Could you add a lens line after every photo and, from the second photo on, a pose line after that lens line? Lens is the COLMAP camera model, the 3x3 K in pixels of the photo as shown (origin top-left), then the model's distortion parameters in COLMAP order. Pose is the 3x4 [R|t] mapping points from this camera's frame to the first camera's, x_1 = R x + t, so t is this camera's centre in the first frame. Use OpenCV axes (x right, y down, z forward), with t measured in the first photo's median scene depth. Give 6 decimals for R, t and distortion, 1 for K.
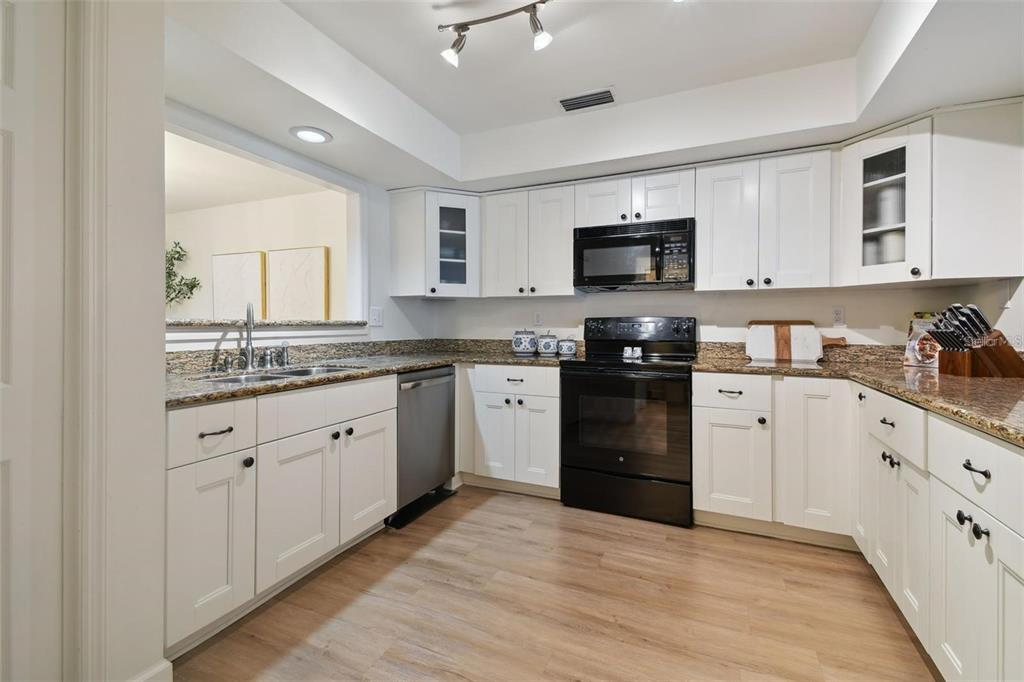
lens RADIAL K [[447.2, 0, 511.4], [0, 447.2, 327.3], [0, 0, 1]] dist [0.031068, -0.024125]
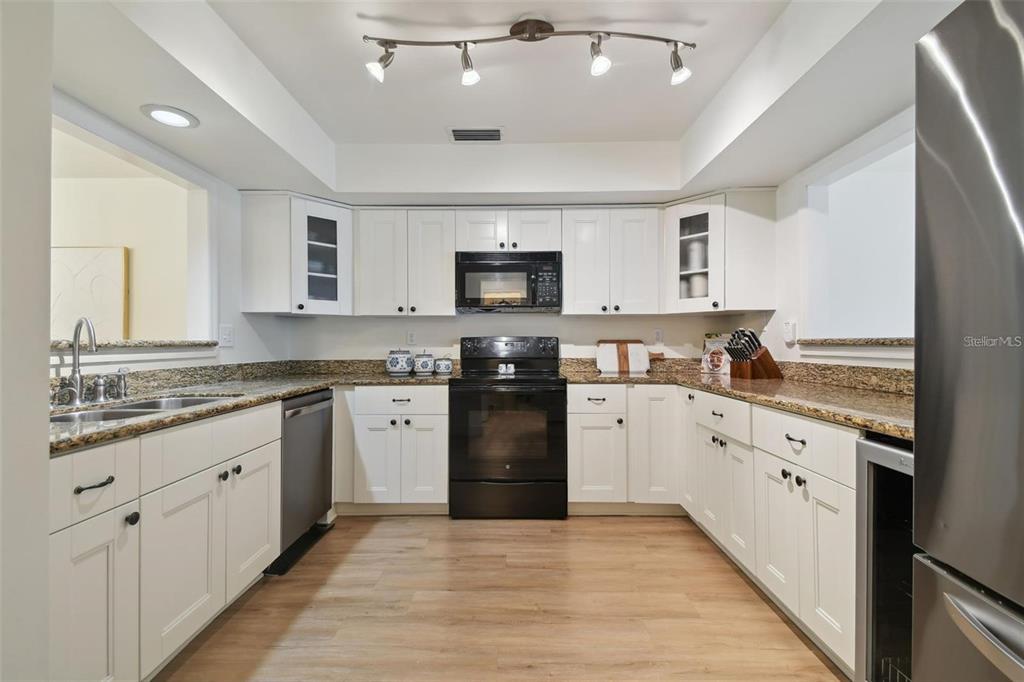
lens RADIAL K [[443.9, 0, 512.0], [0, 443.9, 341.0], [0, 0, 1]] dist [0.030769, -0.026714]
pose [[0.915630, -0.002482, 0.402015, -0.184666], [0.006872, 0.999931, -0.009479, -0.002310], [-0.401964, 0.011442, 0.915584, 0.001499]]
